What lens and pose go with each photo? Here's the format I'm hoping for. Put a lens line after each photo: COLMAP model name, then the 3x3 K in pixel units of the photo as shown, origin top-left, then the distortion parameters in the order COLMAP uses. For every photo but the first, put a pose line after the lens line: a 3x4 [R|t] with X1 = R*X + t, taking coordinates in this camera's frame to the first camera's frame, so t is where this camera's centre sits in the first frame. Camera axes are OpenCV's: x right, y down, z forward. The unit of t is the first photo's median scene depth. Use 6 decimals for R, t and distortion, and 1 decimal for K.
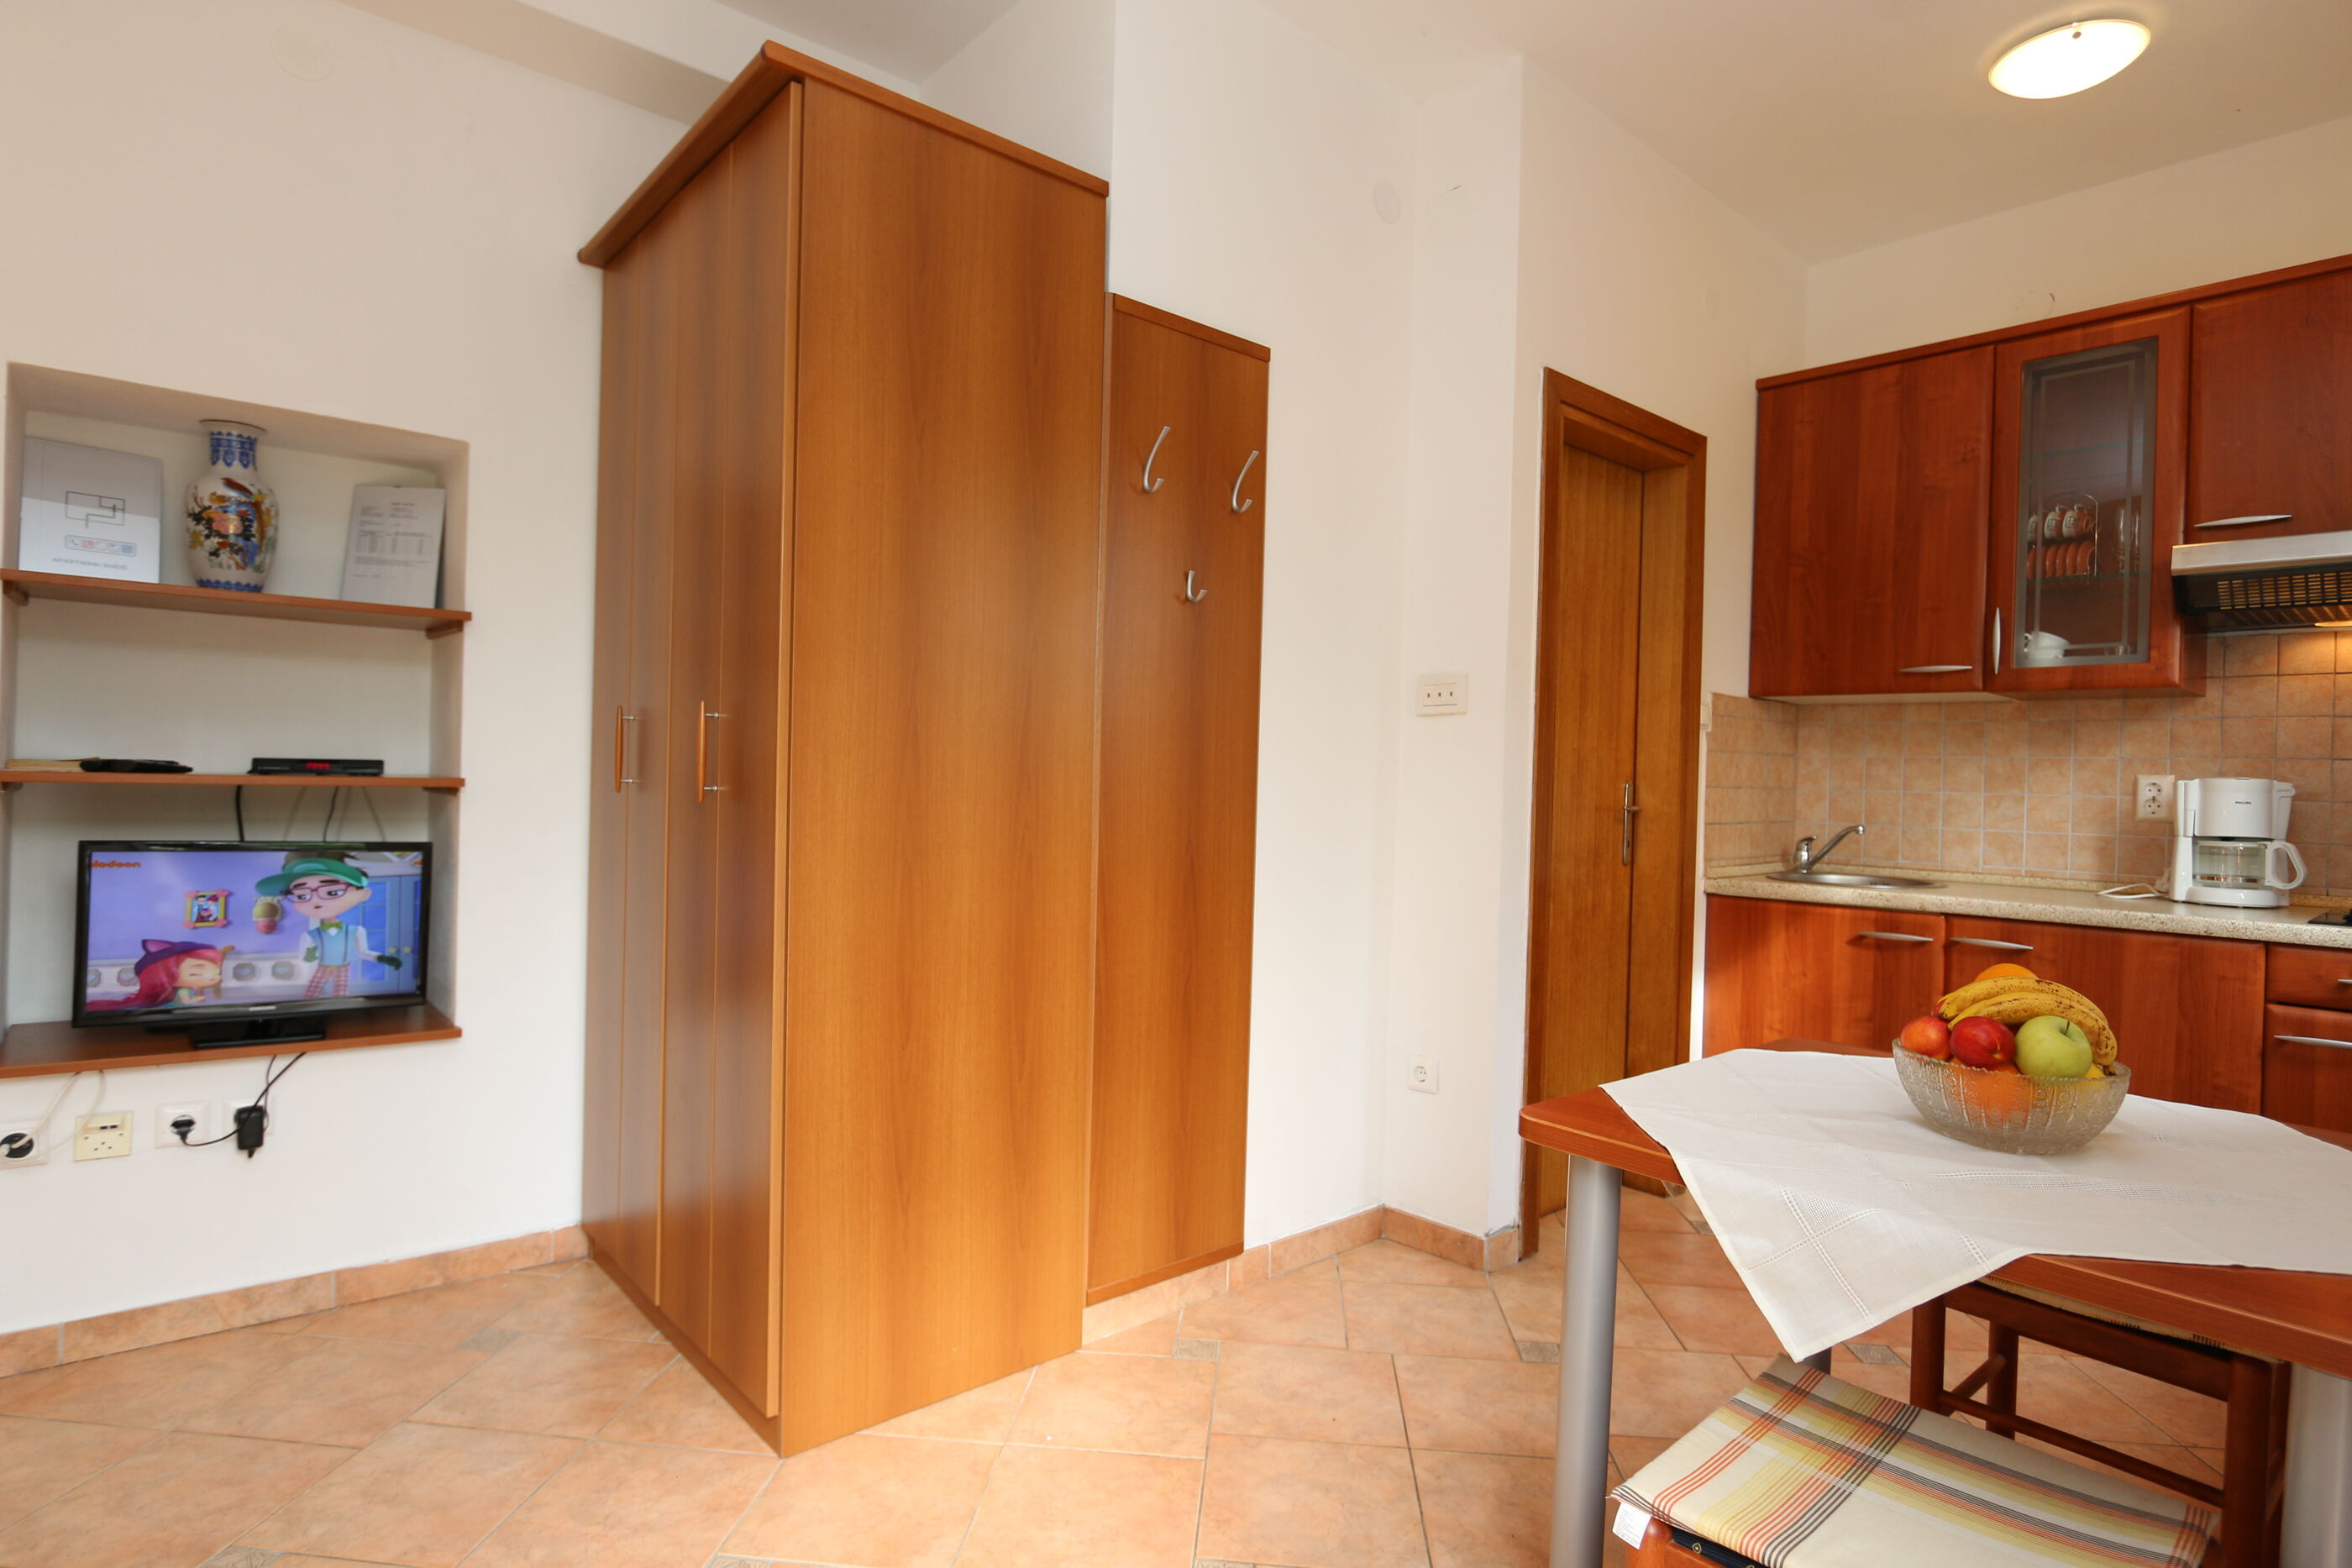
lens RADIAL K [[1251.3, 0, 1176.1], [0, 1251.3, 784.1], [0, 0, 1]] dist [-0.001517, 0.000143]
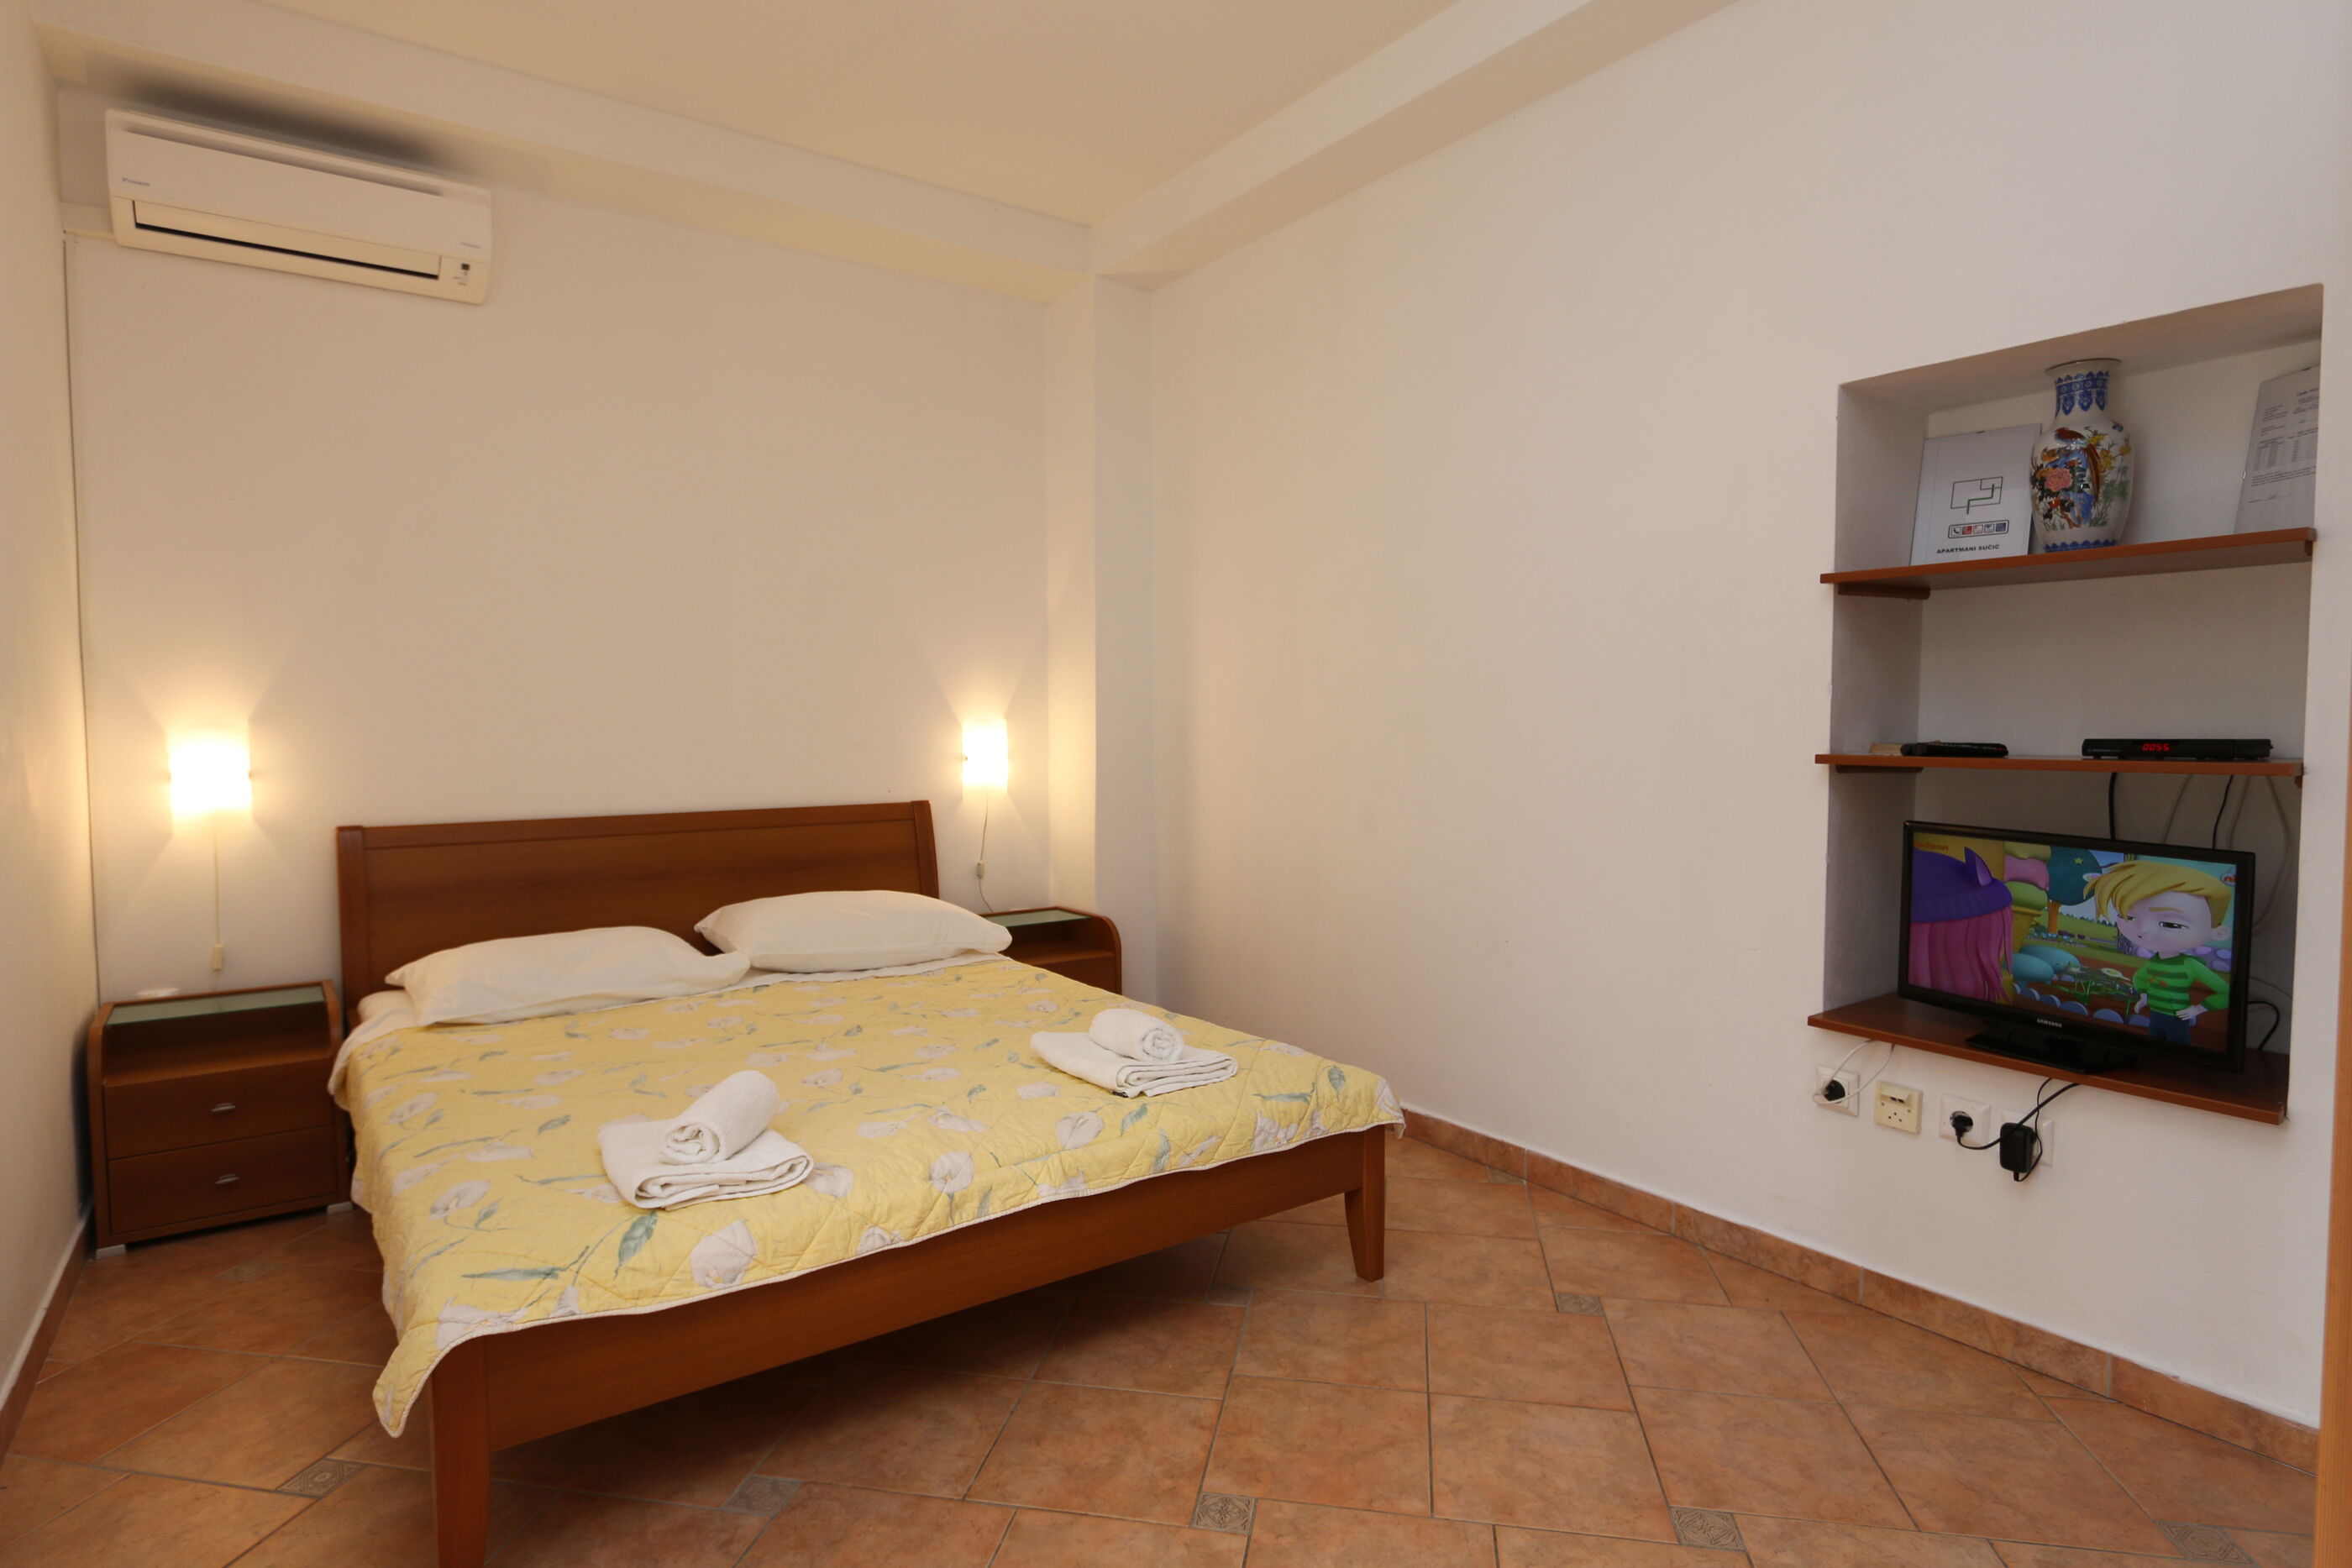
lens RADIAL K [[1251.3, 0, 1121.2], [0, 1251.3, 779.4], [0, 0, 1]] dist [-0.001517, 0.000143]
pose [[-0.100952, 0.021740, -0.994654, 0.094545], [-0.004859, 0.999739, 0.022344, -0.004061], [0.994879, 0.007089, -0.100820, 0.188643]]
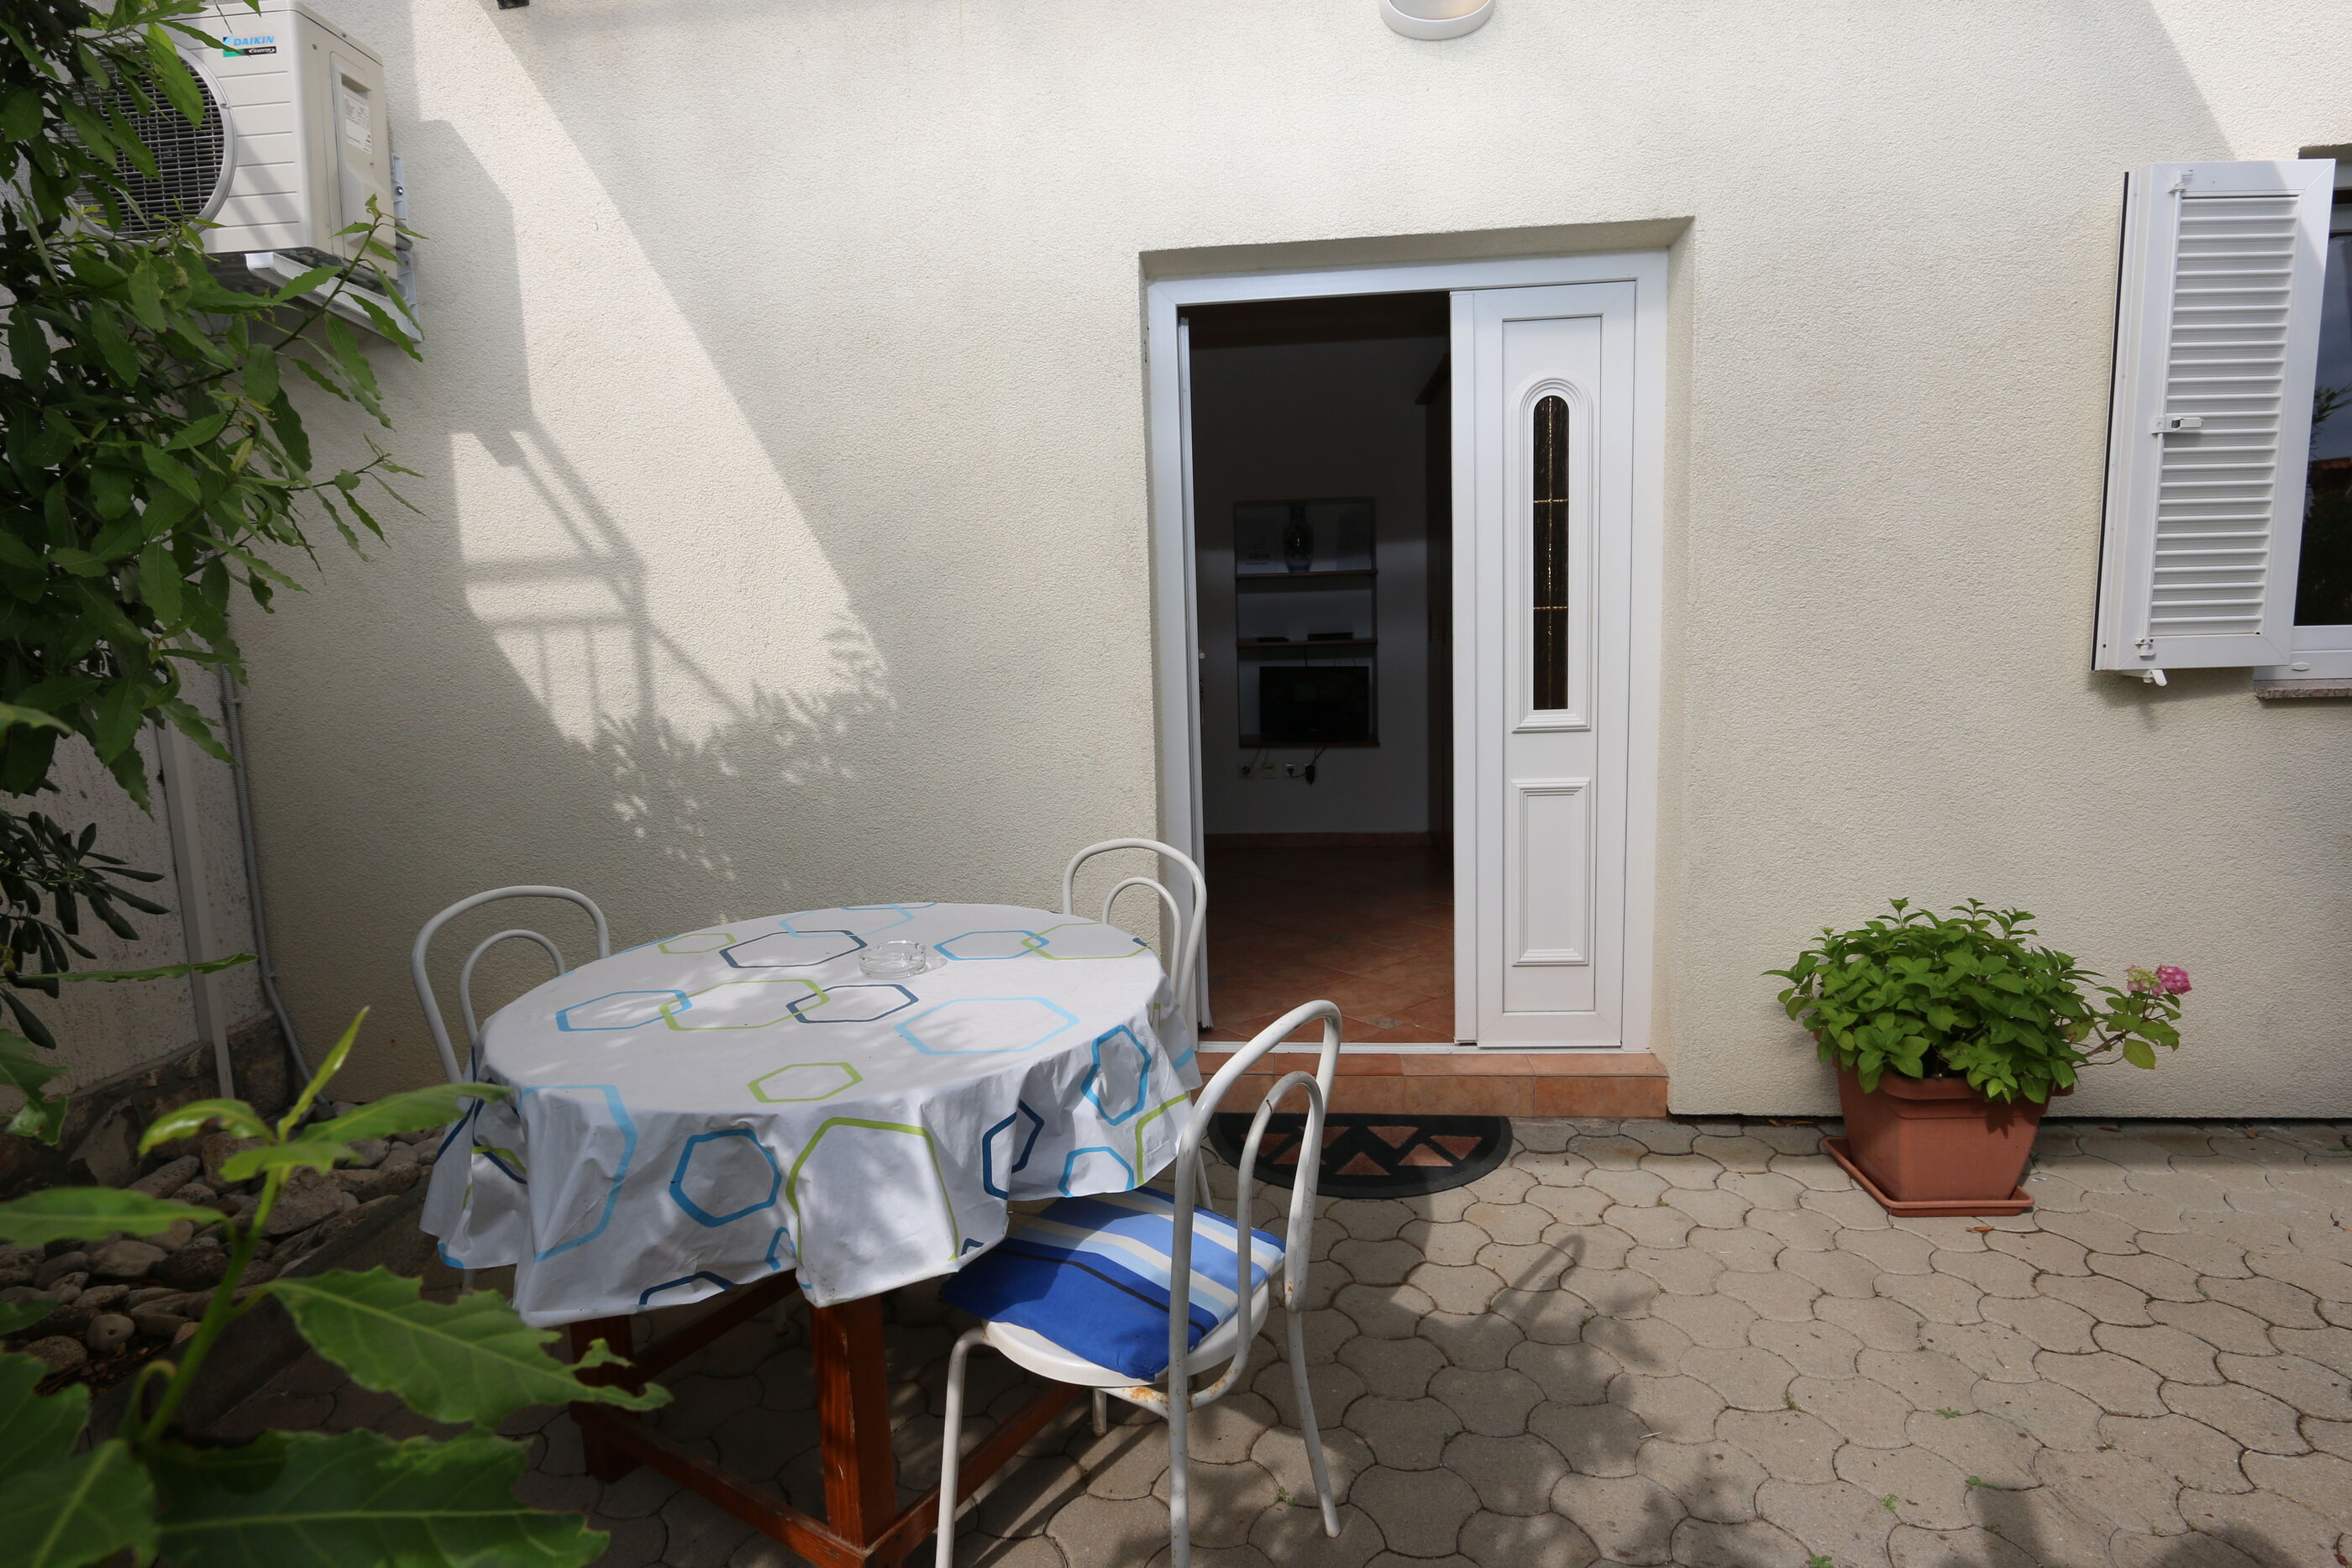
lens RADIAL K [[1251.3, 0, 1179.7], [0, 1251.3, 790.2], [0, 0, 1]] dist [-0.001517, 0.000143]
pose [[0.683826, 0.044624, -0.728279, 0.436098], [0.045076, 0.993638, 0.103208, 0.009178], [0.728251, -0.103404, 0.677464, -0.436798]]
